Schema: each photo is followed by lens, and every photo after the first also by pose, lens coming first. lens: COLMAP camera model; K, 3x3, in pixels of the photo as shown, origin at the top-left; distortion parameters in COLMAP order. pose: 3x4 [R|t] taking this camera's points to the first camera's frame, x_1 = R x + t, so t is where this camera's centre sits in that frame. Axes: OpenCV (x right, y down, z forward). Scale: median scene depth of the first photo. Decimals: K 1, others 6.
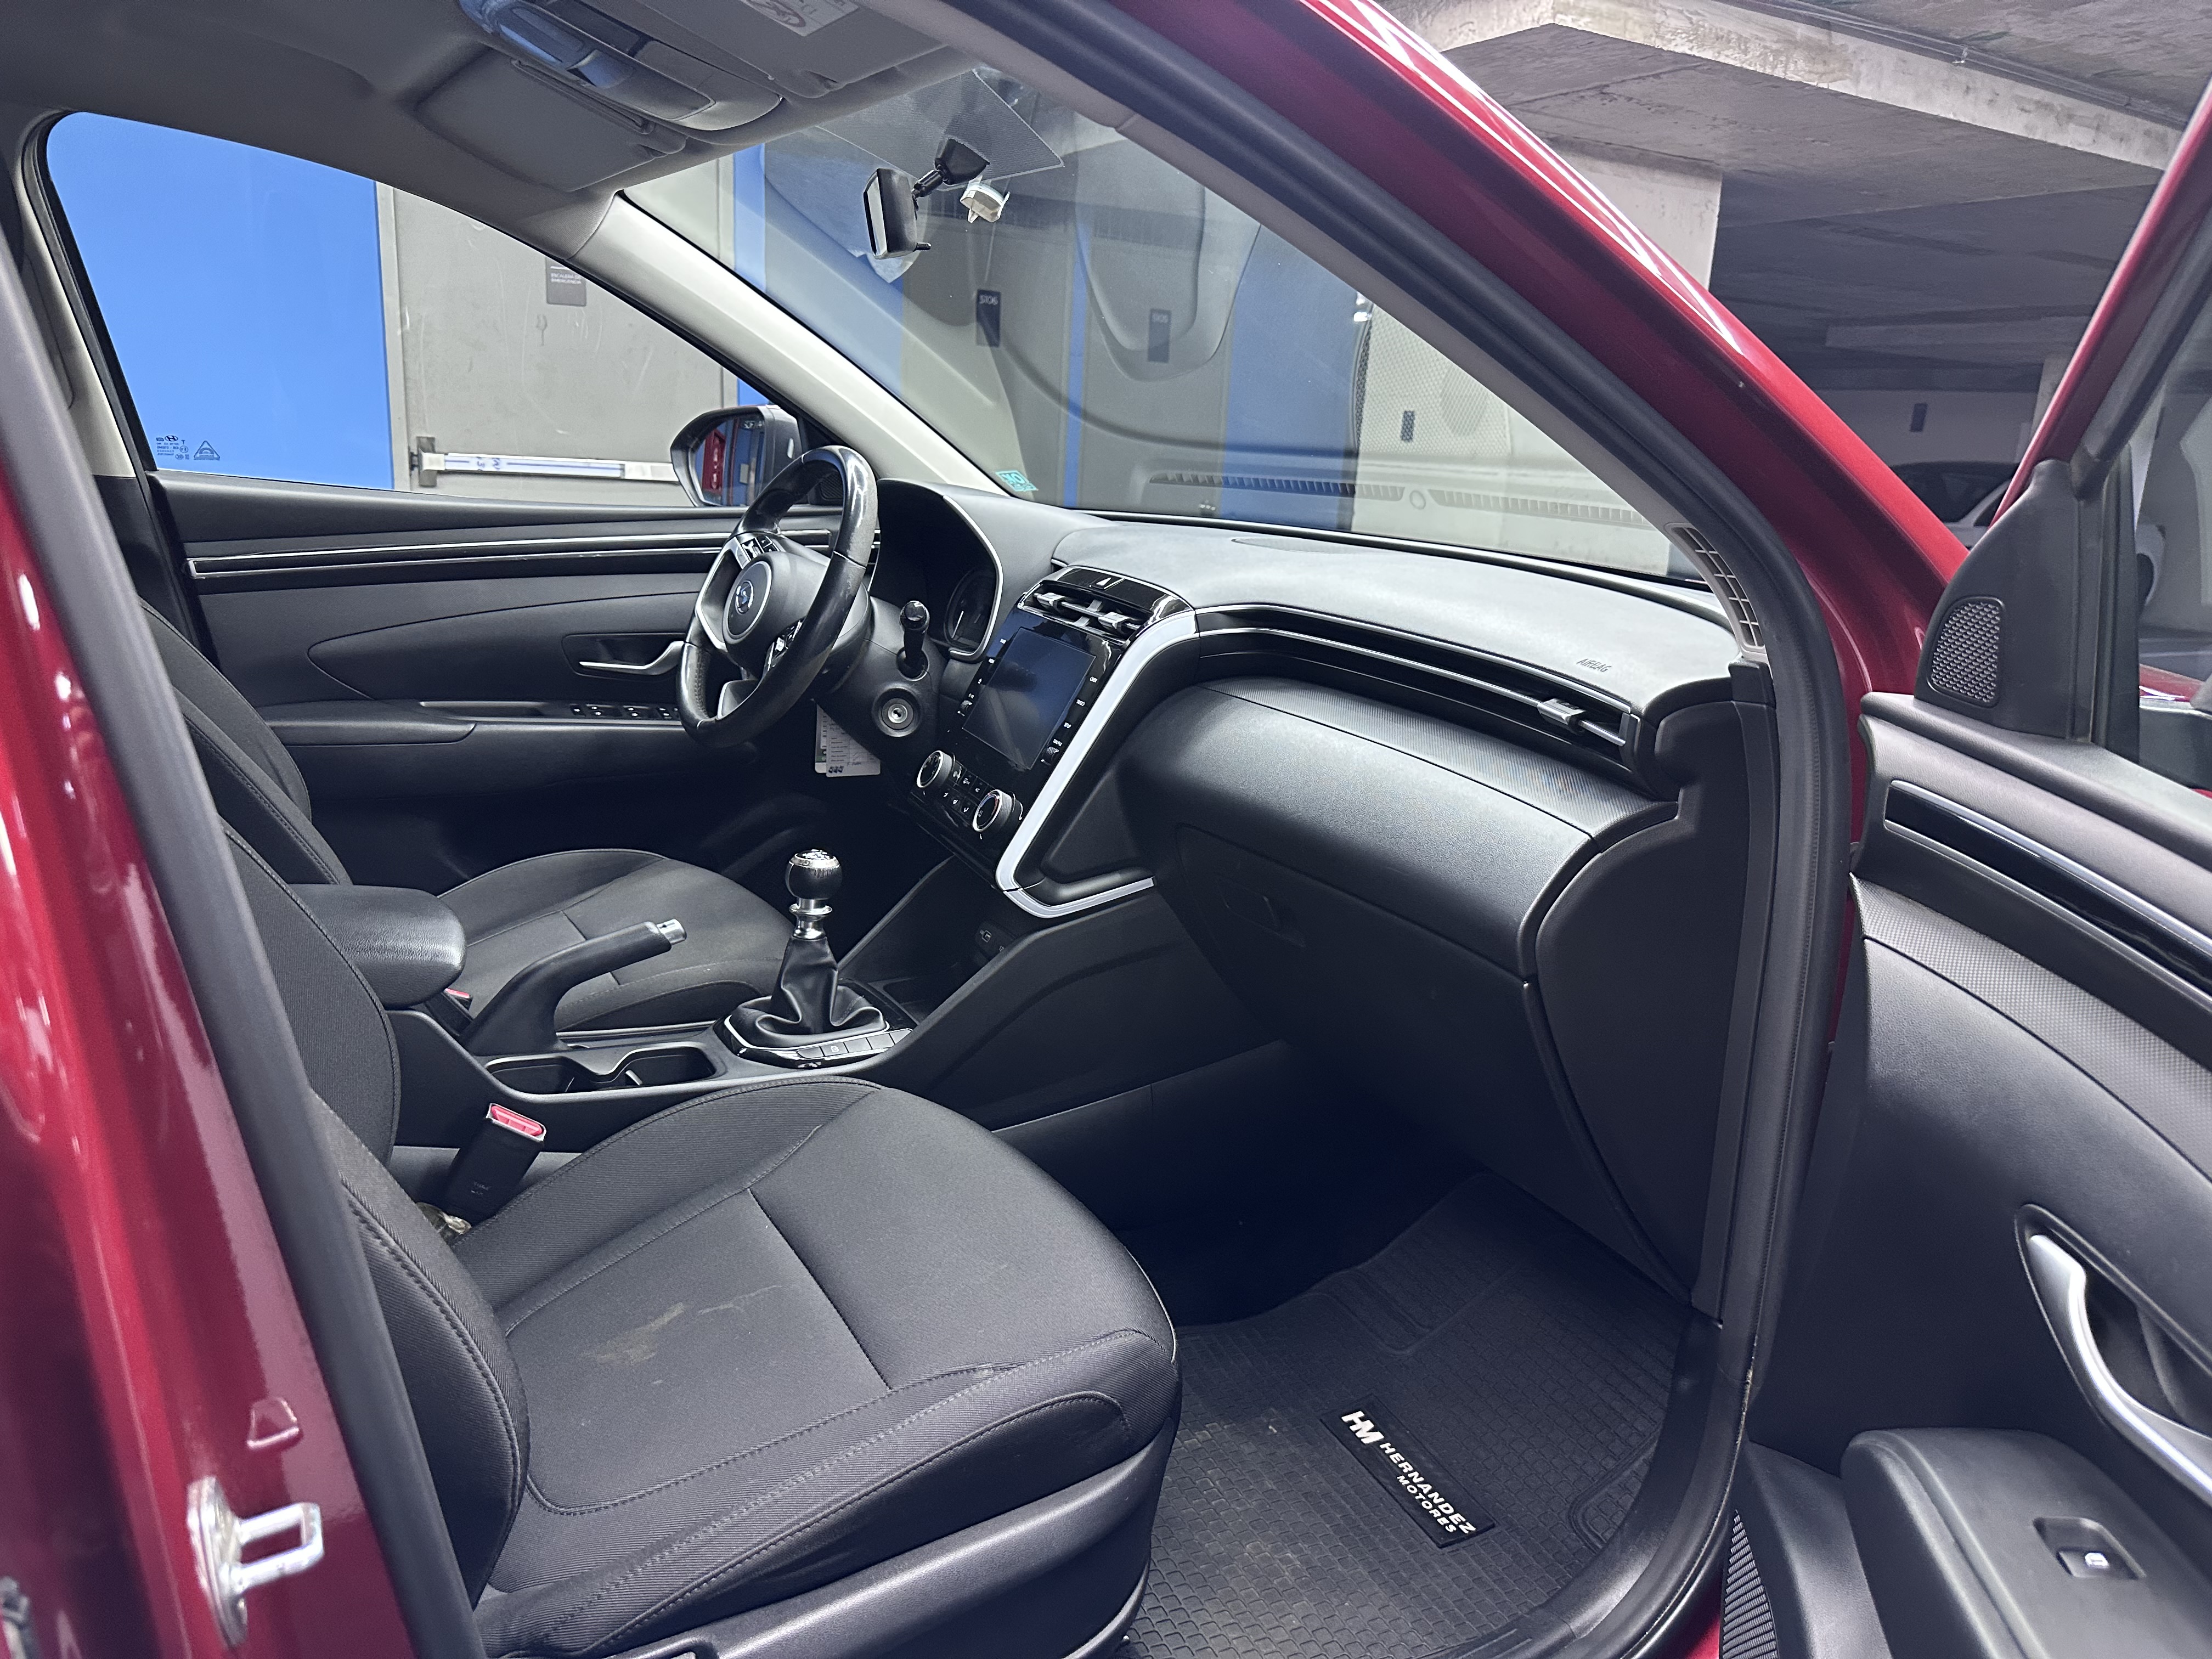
lens RADIAL K [[1428.8, 0, 1106.0], [0, 1428.8, 829.5], [0, 0, 1]] dist [0.000005, -0.001503]
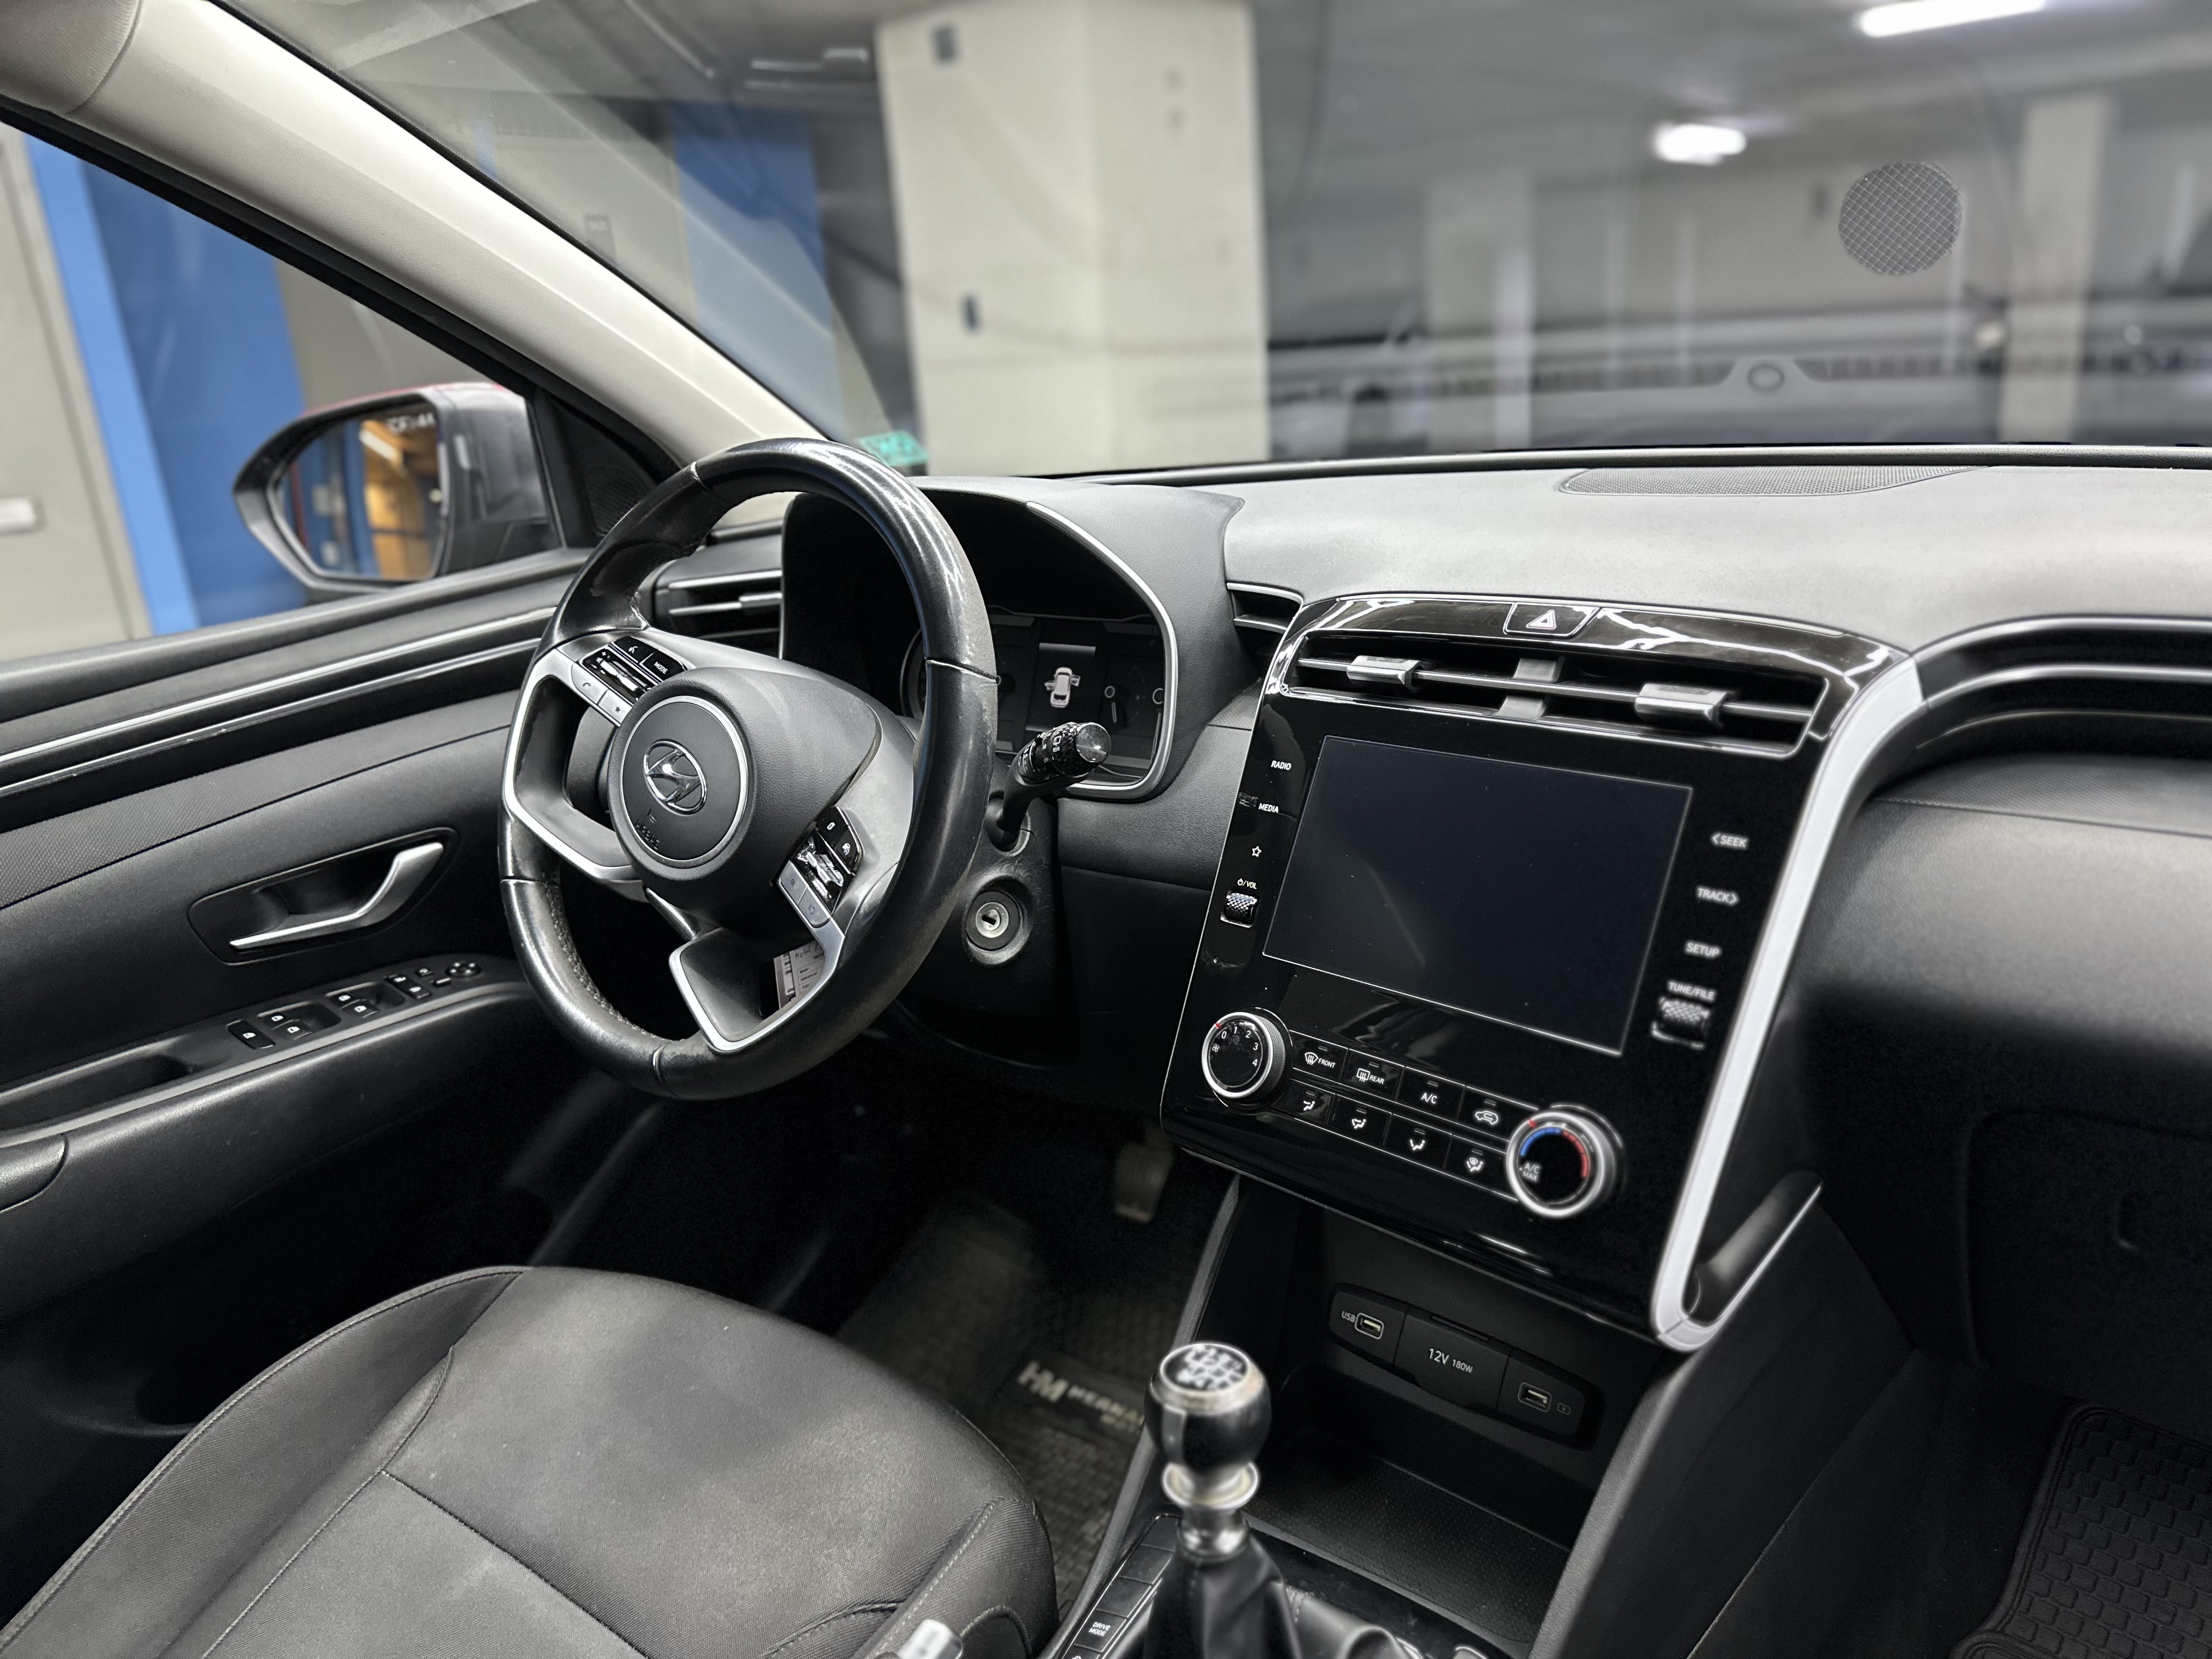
lens RADIAL K [[1428.8, 0, 1106.0], [0, 1428.8, 829.5], [0, 0, 1]] dist [0.000005, -0.001503]
pose [[0.923162, -0.235184, 0.304072, -0.263033], [0.220637, 0.971914, 0.081874, -0.149721], [-0.314787, -0.008494, 0.949124, 0.487339]]
